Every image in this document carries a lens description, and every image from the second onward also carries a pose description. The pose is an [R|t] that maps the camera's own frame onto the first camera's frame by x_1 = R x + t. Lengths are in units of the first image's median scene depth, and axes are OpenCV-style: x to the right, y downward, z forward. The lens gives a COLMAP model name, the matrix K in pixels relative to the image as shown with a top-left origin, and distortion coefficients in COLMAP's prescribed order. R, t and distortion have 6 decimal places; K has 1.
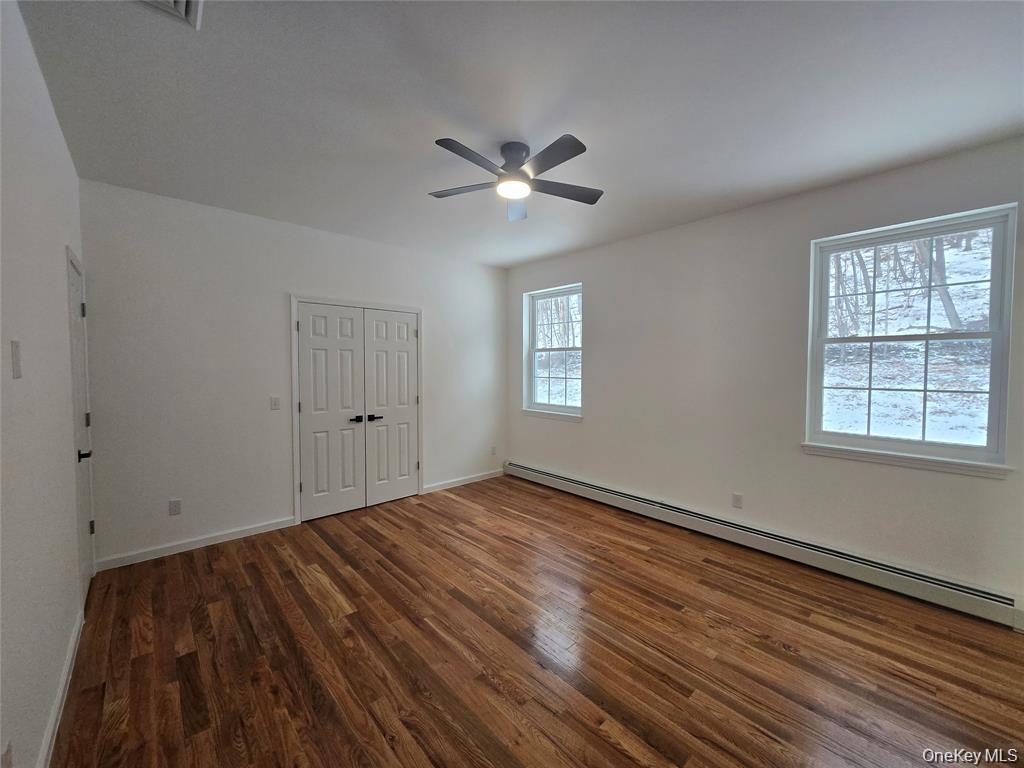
lens RADIAL K [[404.1, 0, 507.7], [0, 404.1, 379.8], [0, 0, 1]] dist [-0.001074, -0.000268]
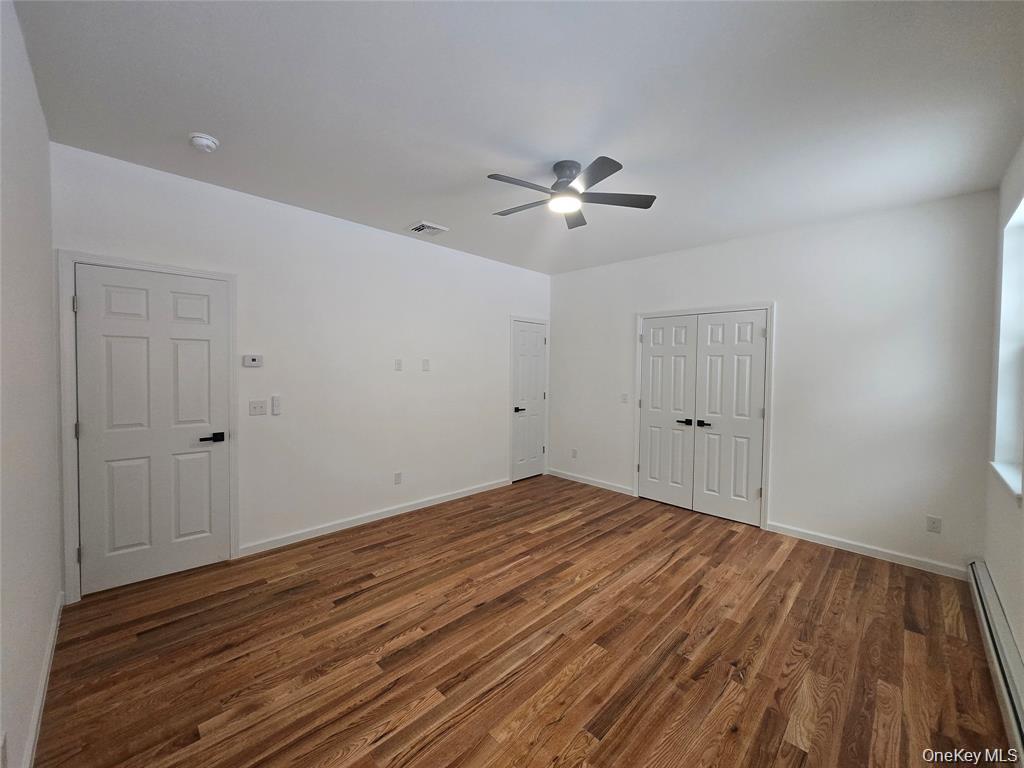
lens RADIAL K [[404.1, 0, 507.7], [0, 404.1, 379.8], [0, 0, 1]] dist [-0.001074, -0.000268]
pose [[0.046667, 0.028384, -0.998507, 0.794725], [-0.052221, 0.998299, 0.025938, -0.018479], [0.997545, 0.050933, 0.048070, 0.593332]]
